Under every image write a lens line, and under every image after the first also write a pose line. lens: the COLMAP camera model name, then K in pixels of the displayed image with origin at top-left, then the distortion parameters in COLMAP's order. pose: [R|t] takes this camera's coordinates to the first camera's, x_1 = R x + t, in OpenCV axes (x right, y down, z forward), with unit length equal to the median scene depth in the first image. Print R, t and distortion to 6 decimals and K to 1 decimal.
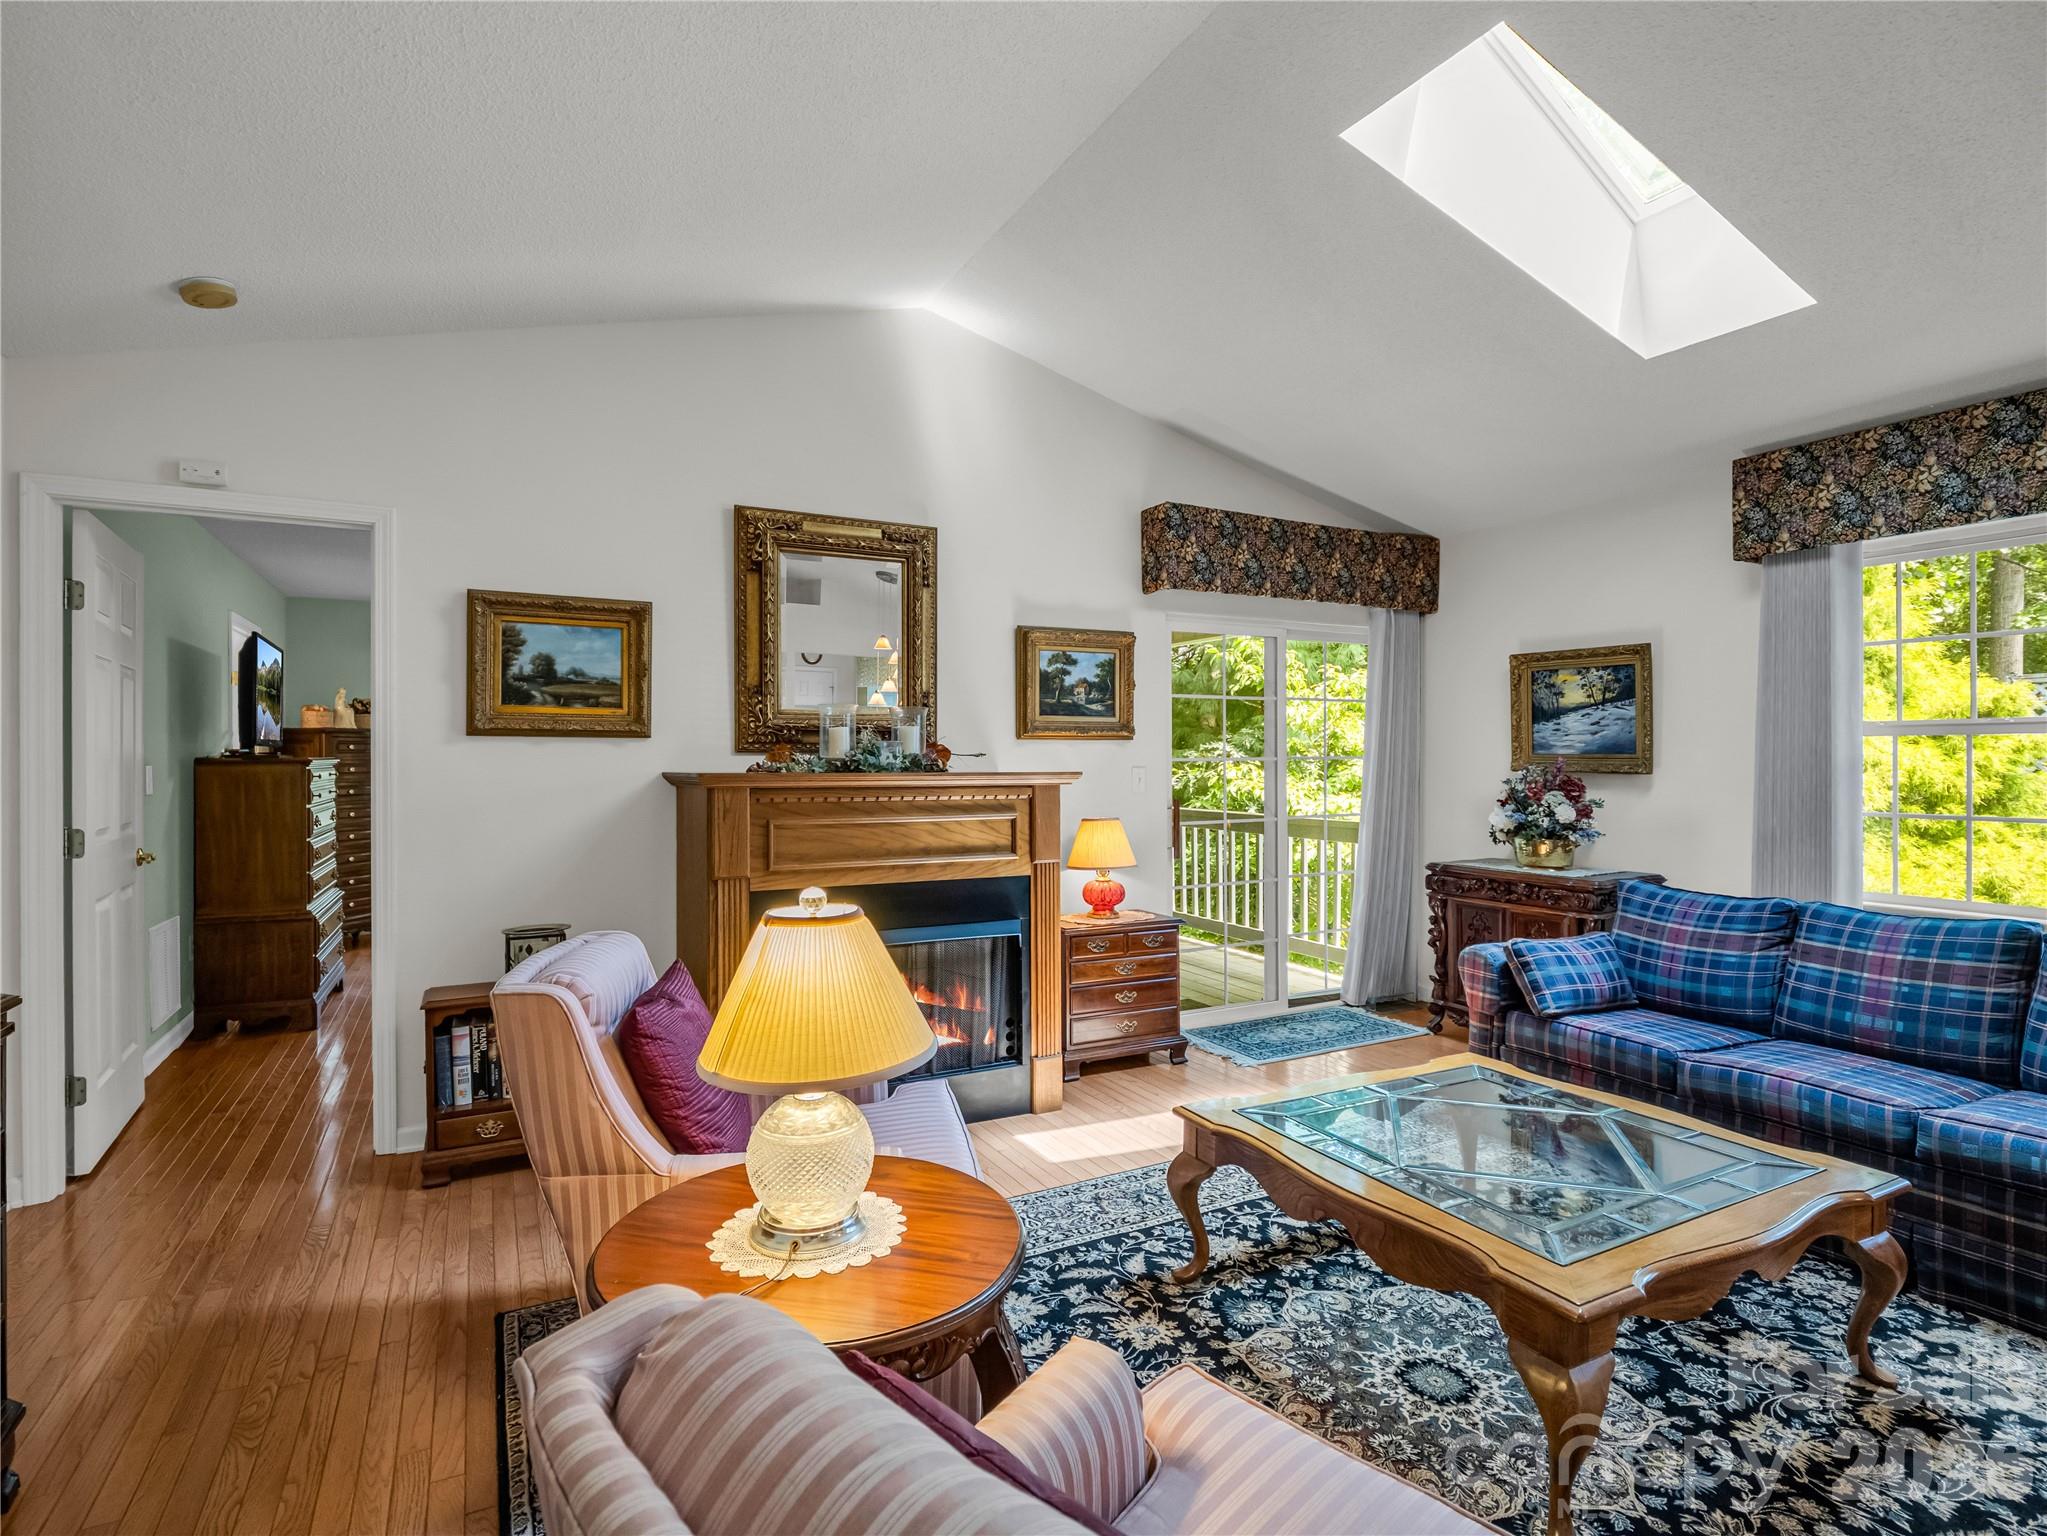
lens RADIAL K [[1006.3, 0, 1005.6], [0, 1006.3, 765.2], [0, 0, 1]] dist [-0.010551, -0.003606]
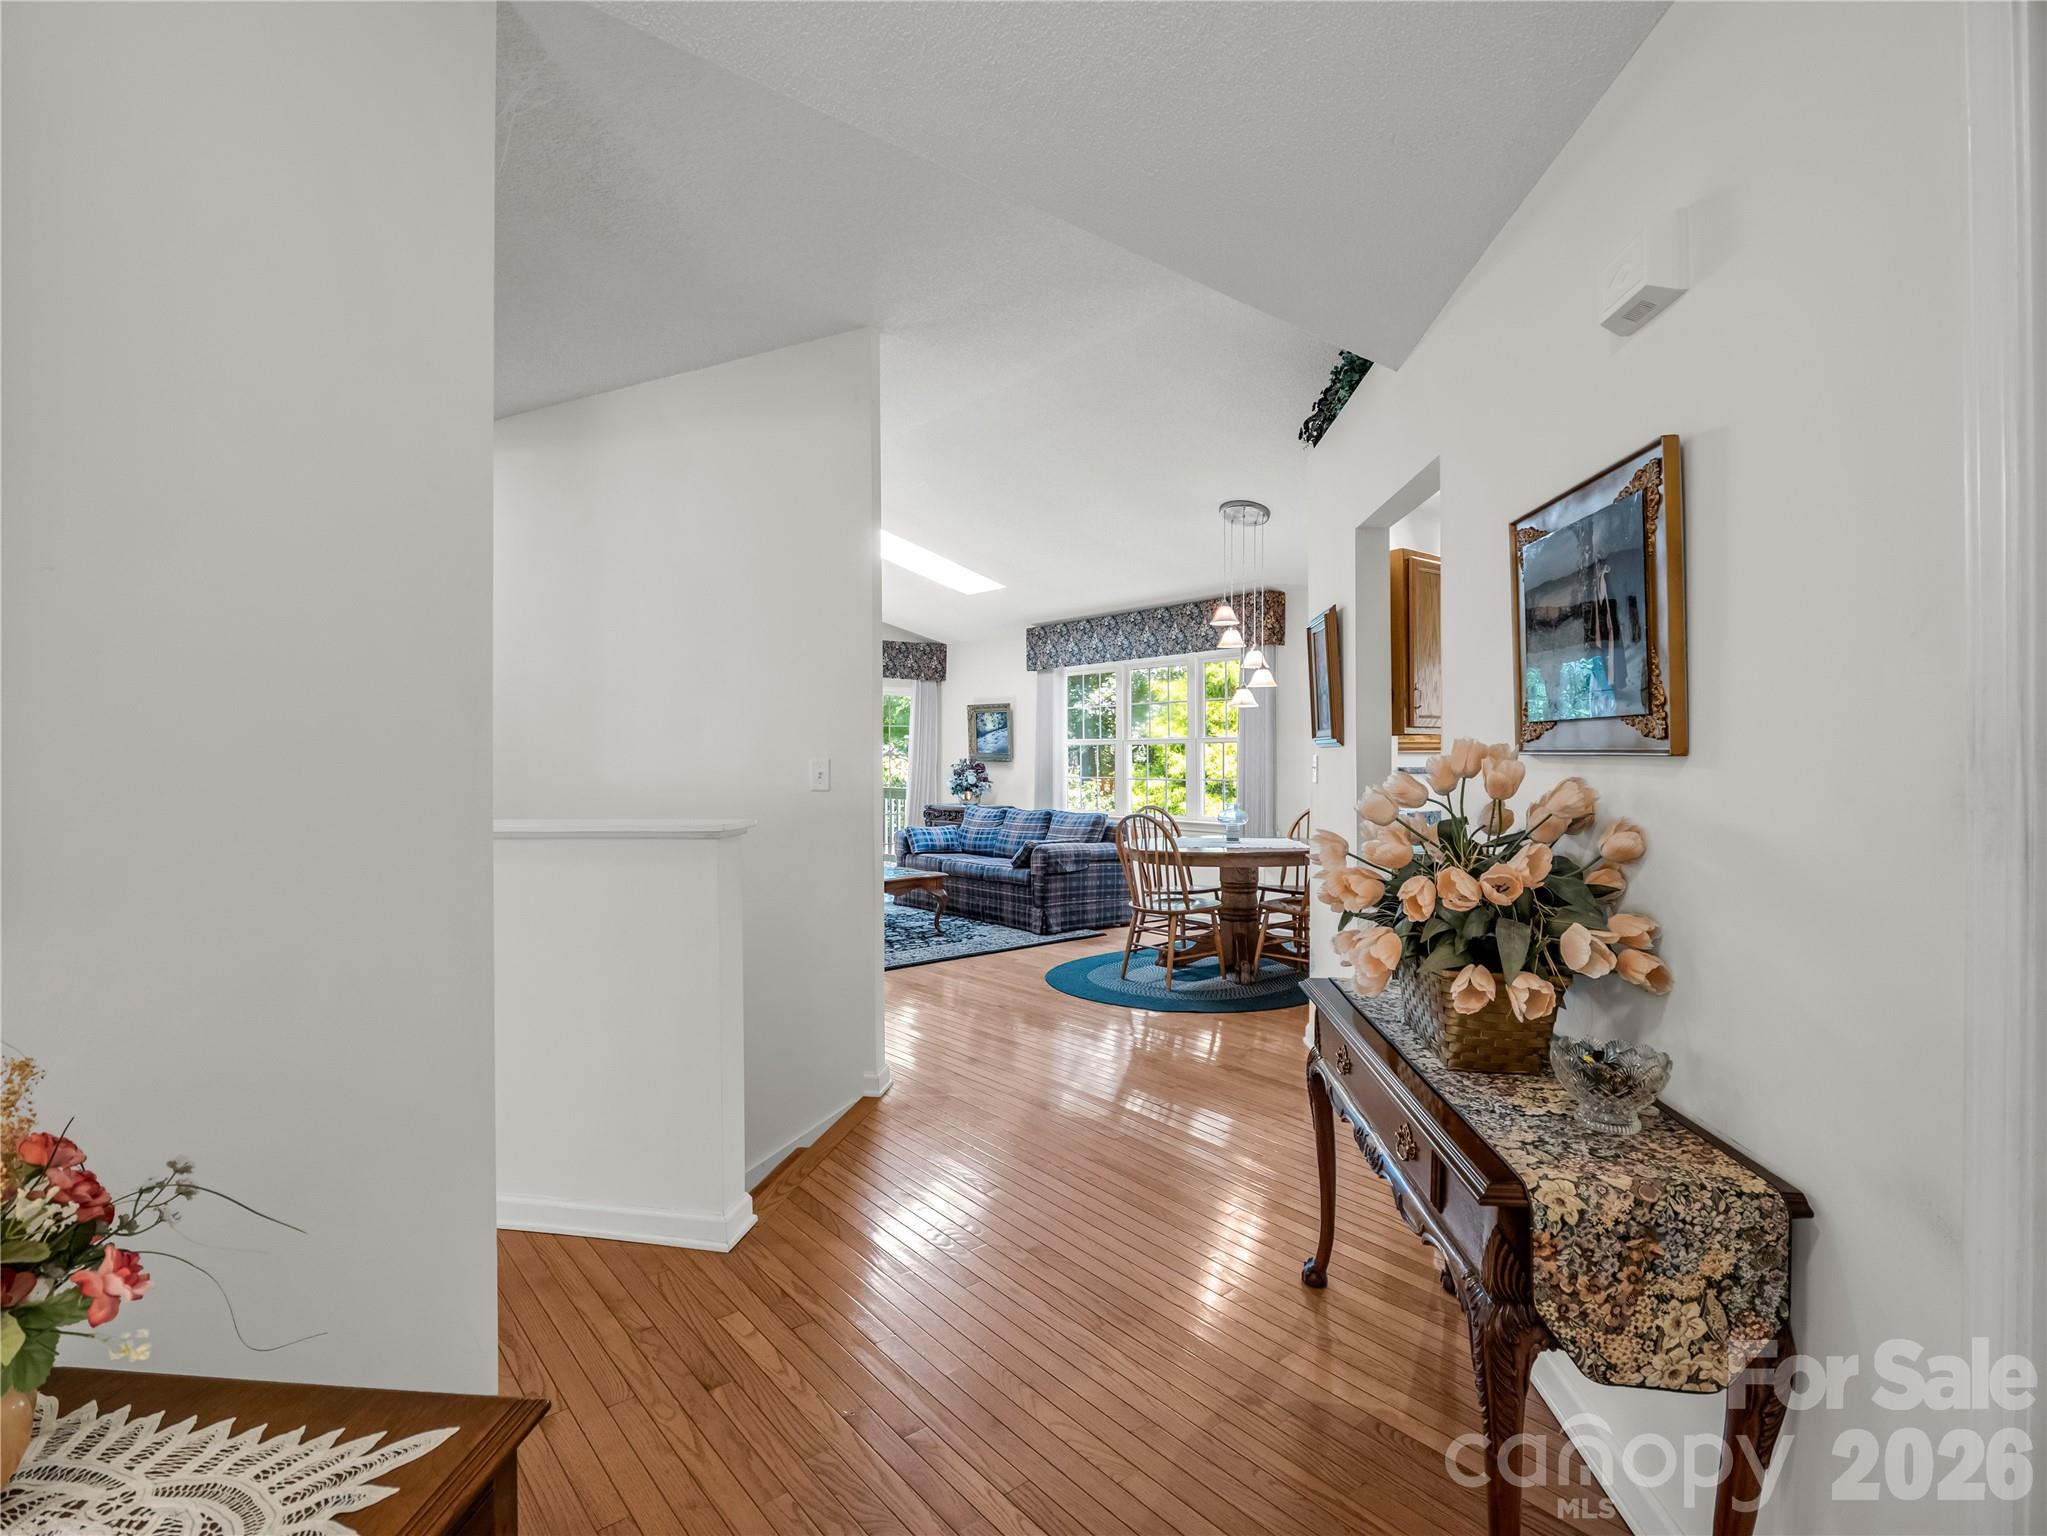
lens RADIAL K [[1006.3, 0, 1042.4], [0, 1006.3, 772.1], [0, 0, 1]] dist [-0.010551, -0.003606]
pose [[0.972524, -0.006445, 0.232714, 0.220791], [0.004169, 0.999939, 0.010272, 0.010753], [-0.232766, -0.009020, 0.972491, -1.409880]]
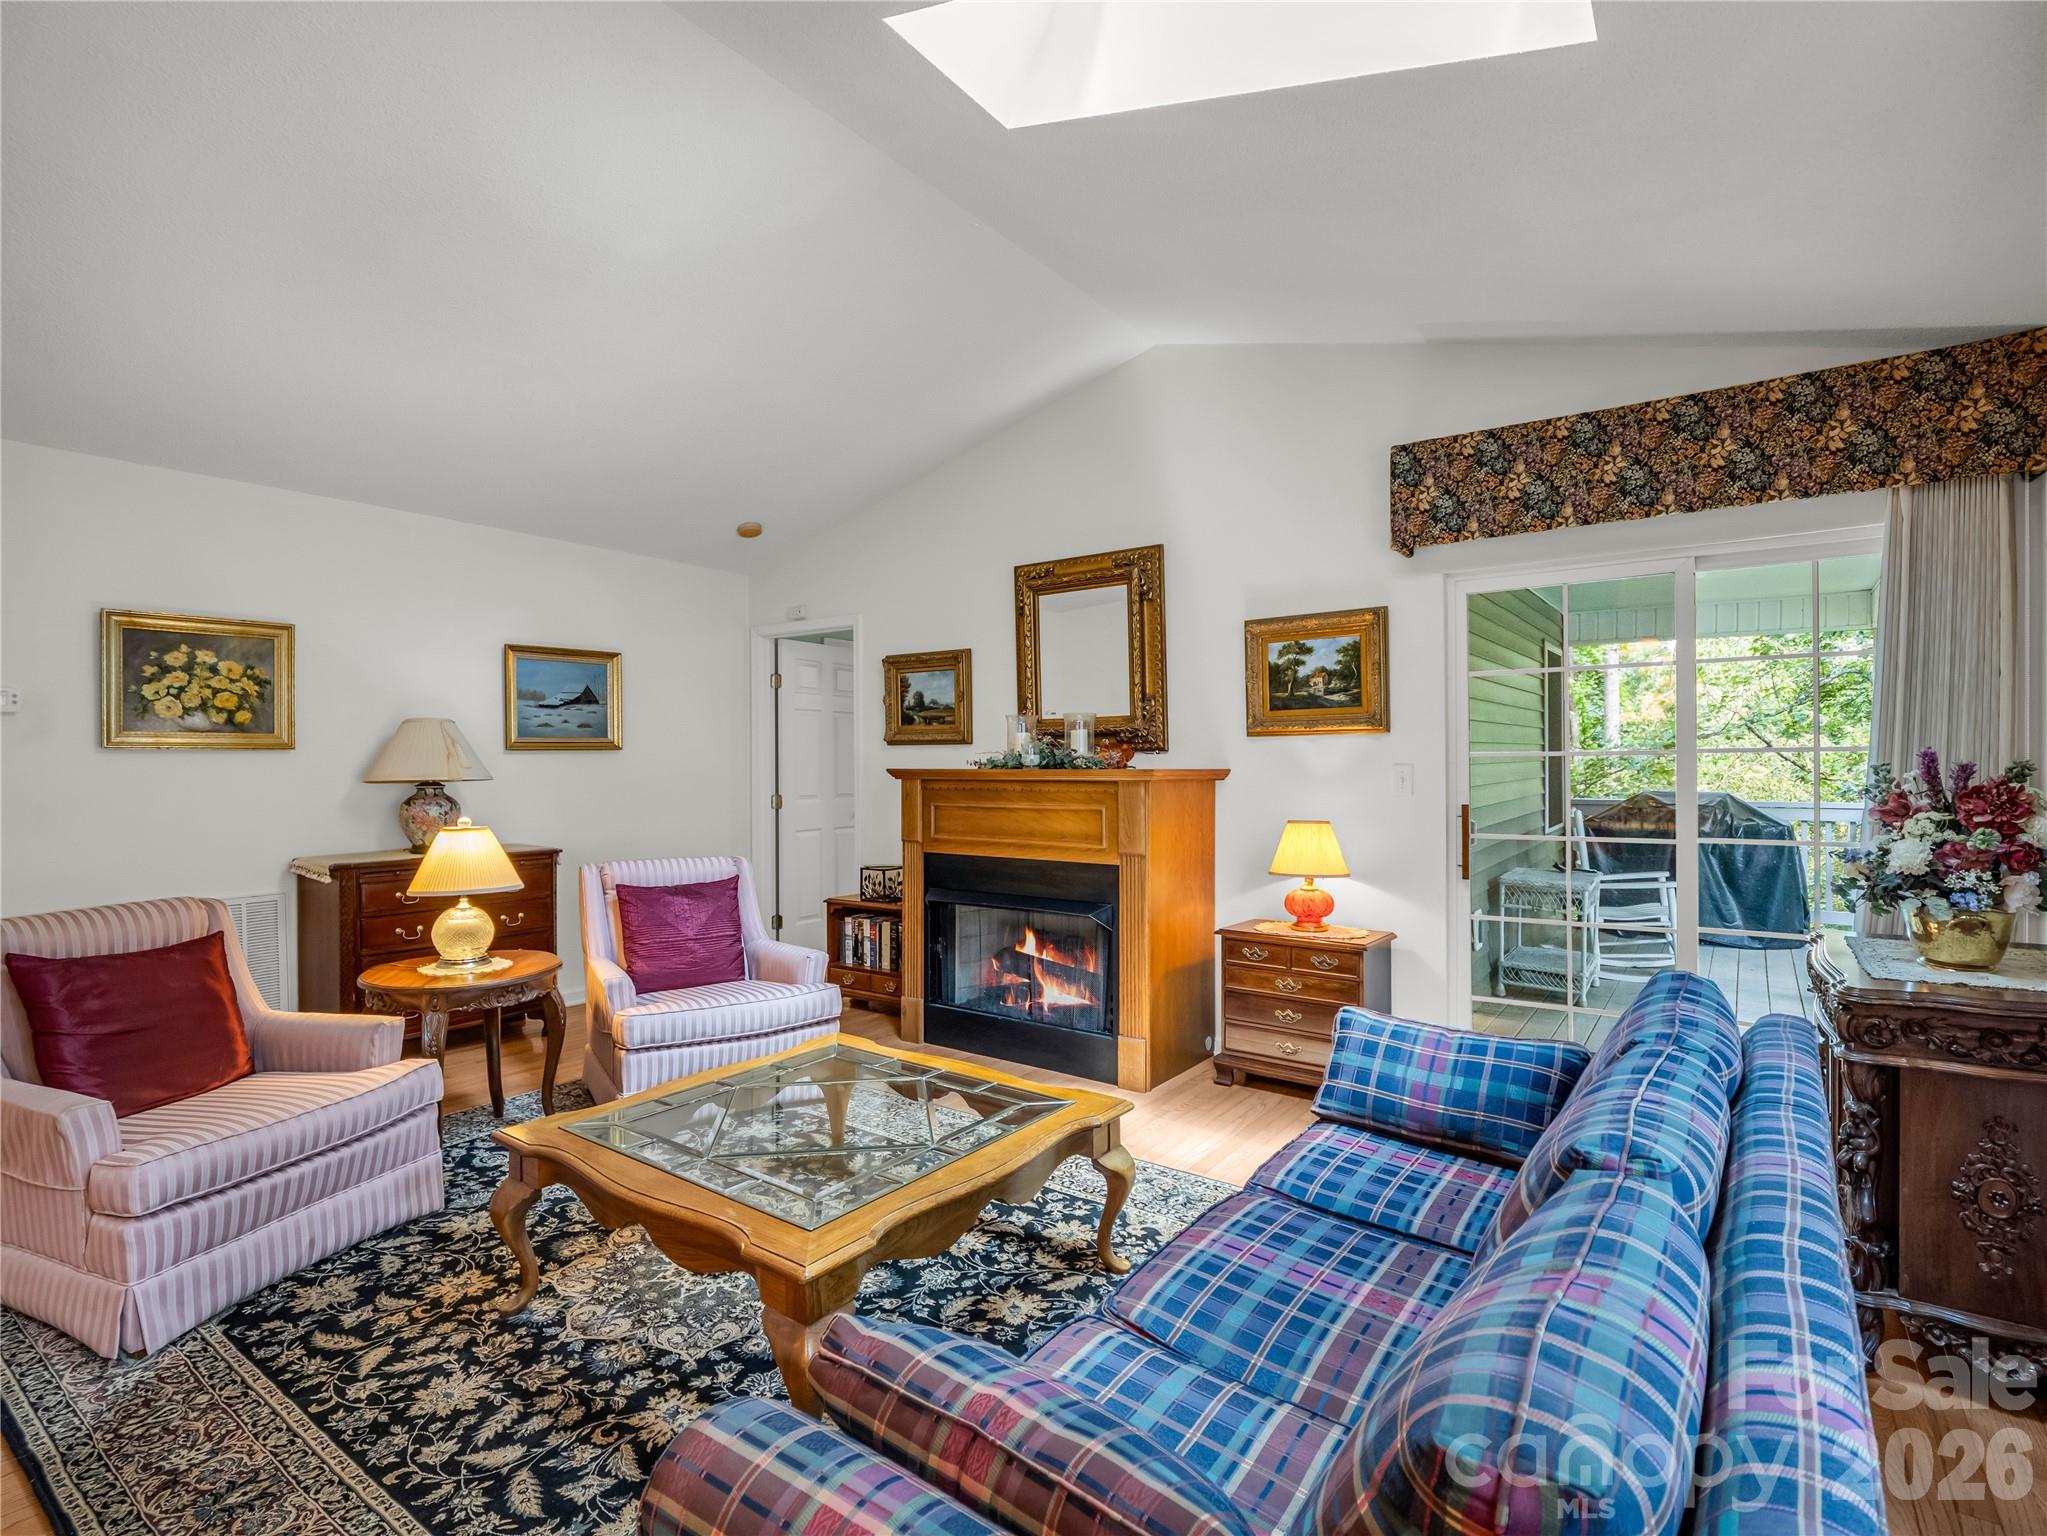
lens RADIAL K [[1006.3, 0, 1023.1], [0, 1006.3, 764.4], [0, 0, 1]] dist [-0.010551, -0.003606]
pose [[0.443265, 0.000165, -0.896391, 0.943525], [0.001760, 0.999998, 0.001054, 0.000232], [0.896389, -0.002045, 0.443264, 0.433751]]
